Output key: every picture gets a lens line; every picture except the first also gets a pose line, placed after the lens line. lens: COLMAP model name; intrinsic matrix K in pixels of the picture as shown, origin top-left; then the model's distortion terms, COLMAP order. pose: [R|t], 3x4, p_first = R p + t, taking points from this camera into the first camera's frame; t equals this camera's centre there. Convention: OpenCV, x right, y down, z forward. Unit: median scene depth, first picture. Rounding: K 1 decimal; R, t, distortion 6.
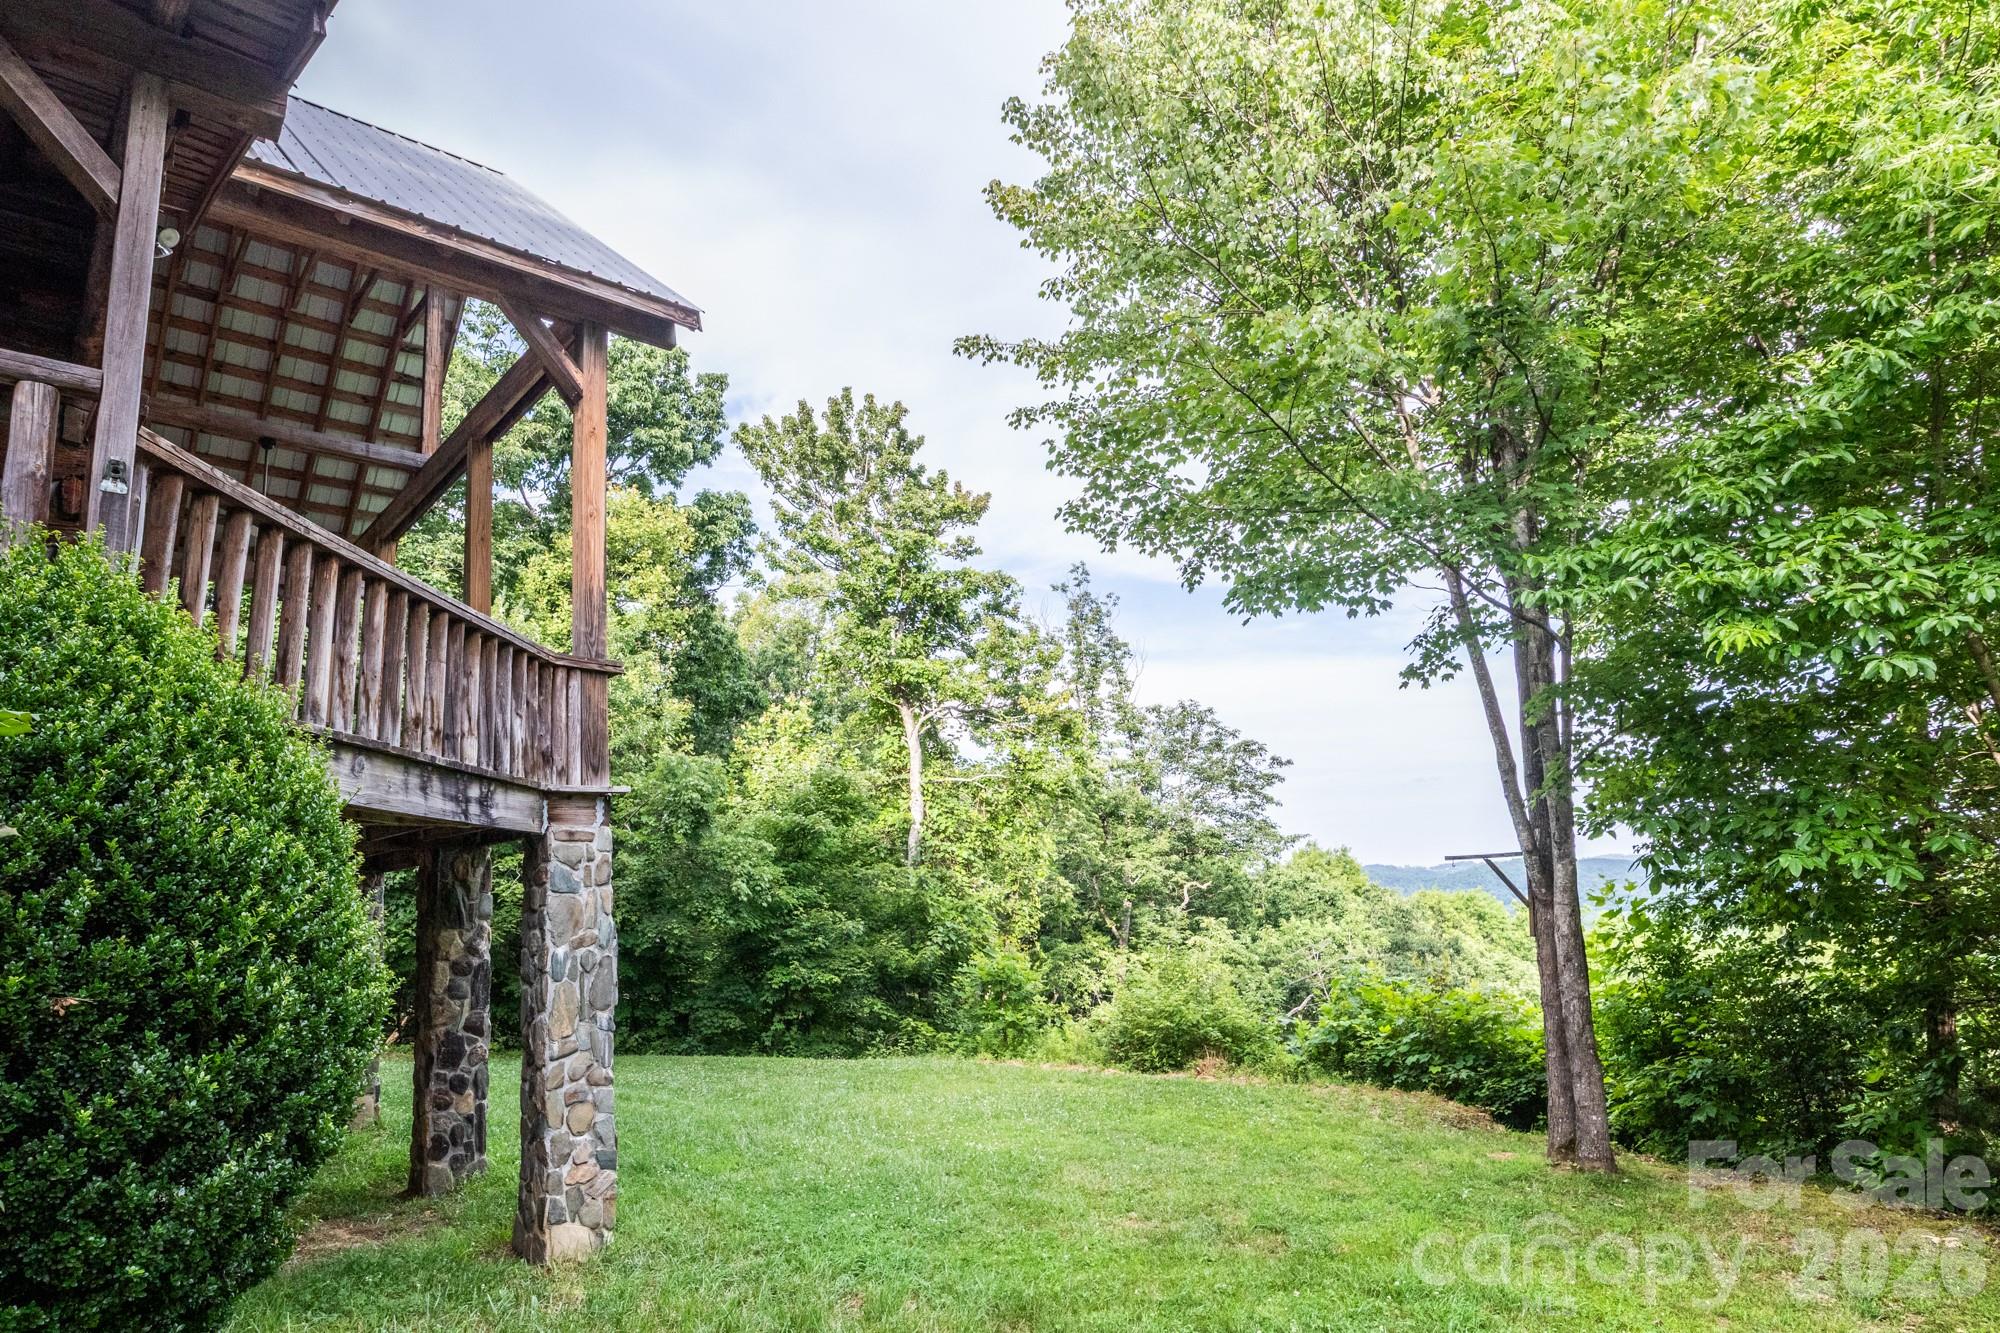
lens RADIAL K [[1046.3, 0, 943.0], [0, 1046.3, 652.7], [0, 0, 1]] dist [-0.048794, 0.012401]
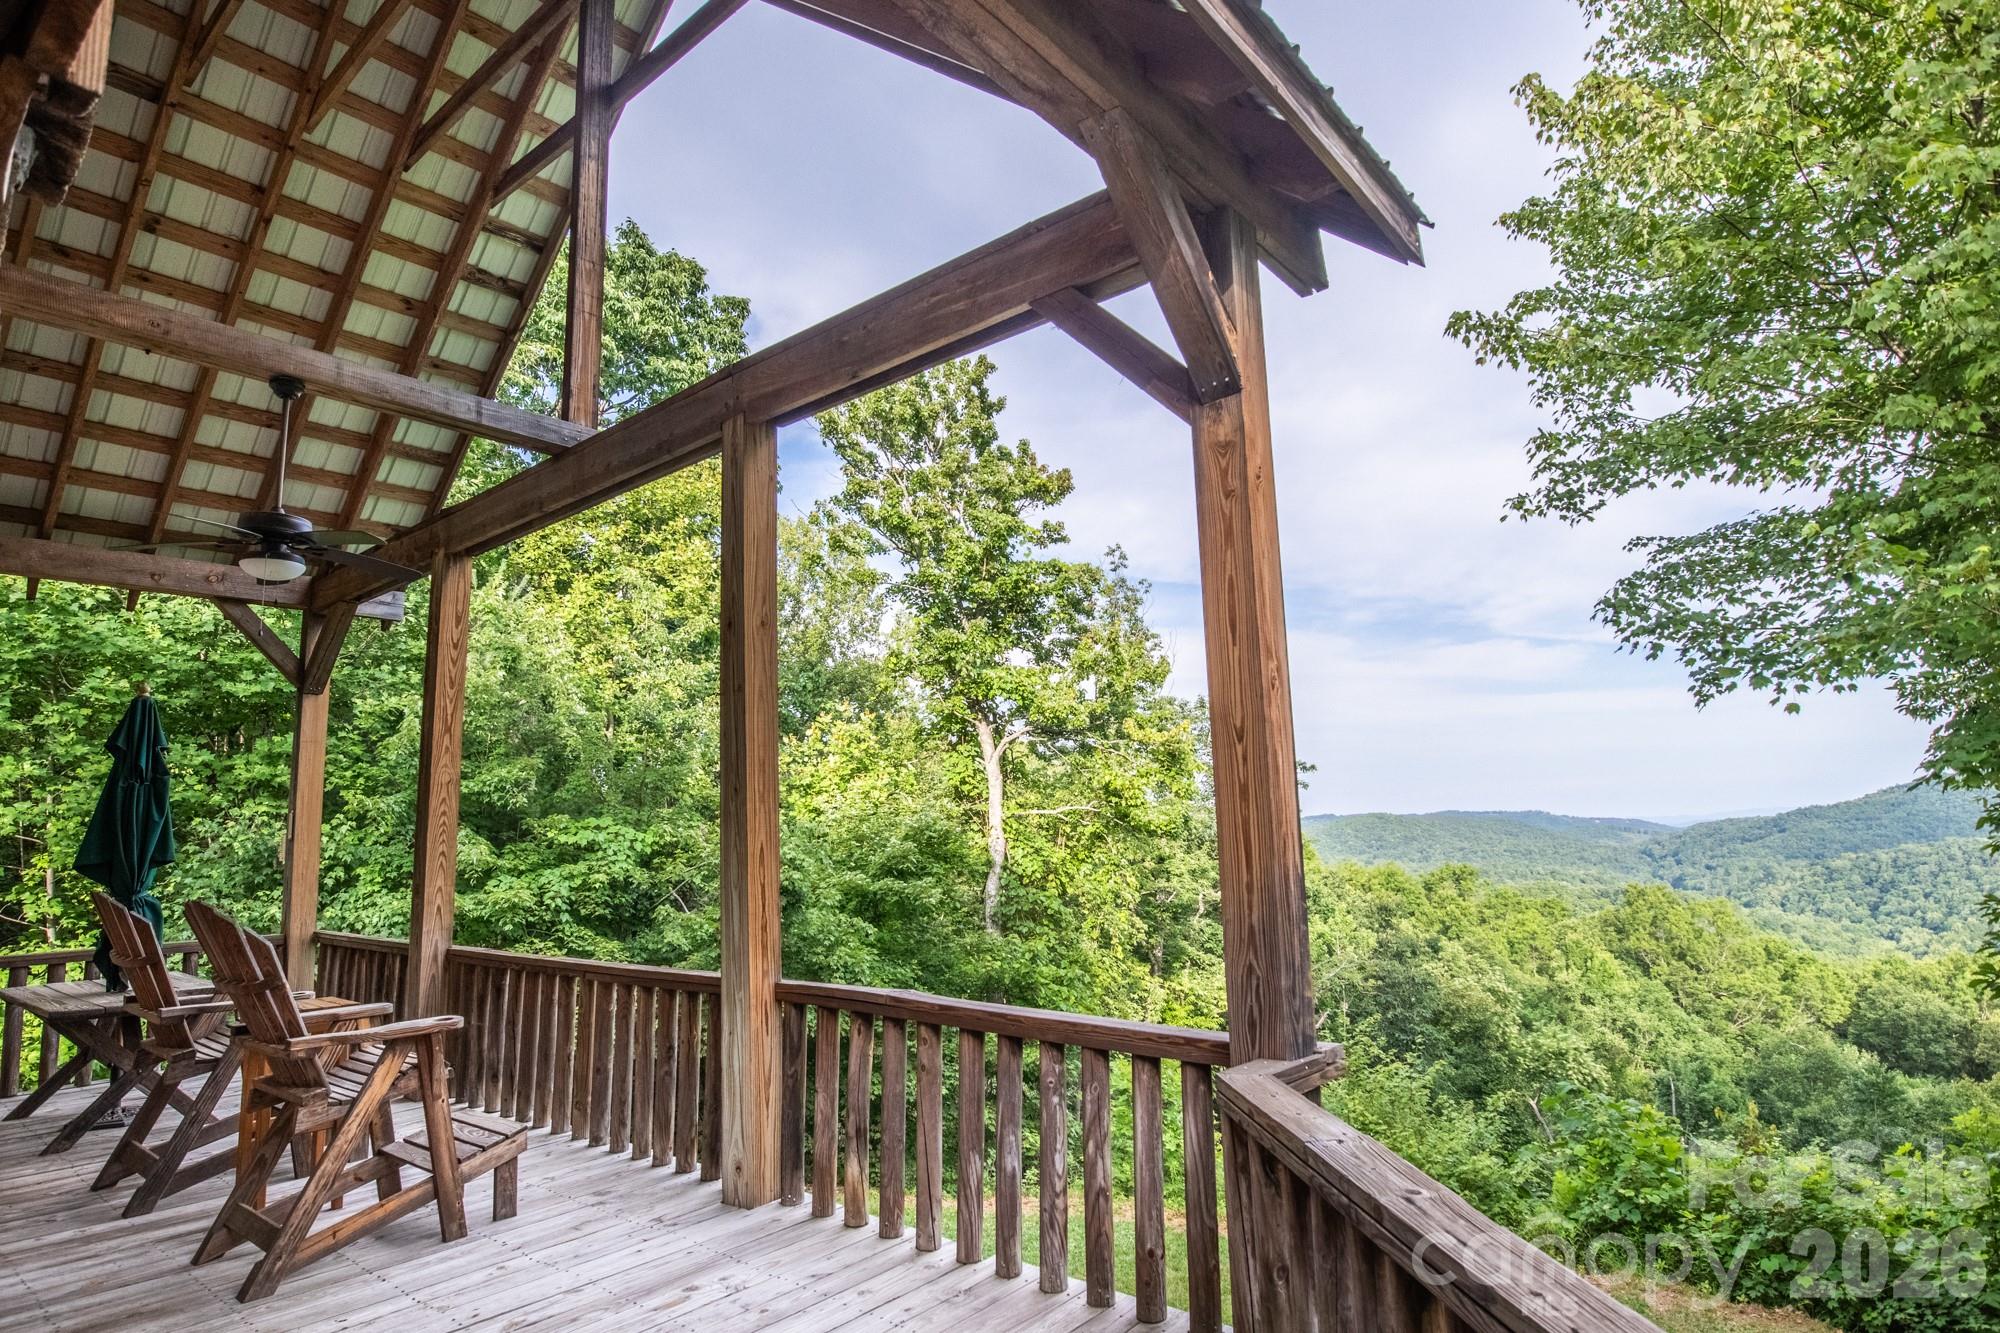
lens RADIAL K [[1046.3, 0, 1003.3], [0, 1046.3, 630.2], [0, 0, 1]] dist [-0.048794, 0.012401]
pose [[0.987919, 0.052466, 0.145819, -0.144491], [-0.056871, 0.998037, 0.026208, -0.044771], [-0.144158, -0.034184, 0.988964, 0.171446]]
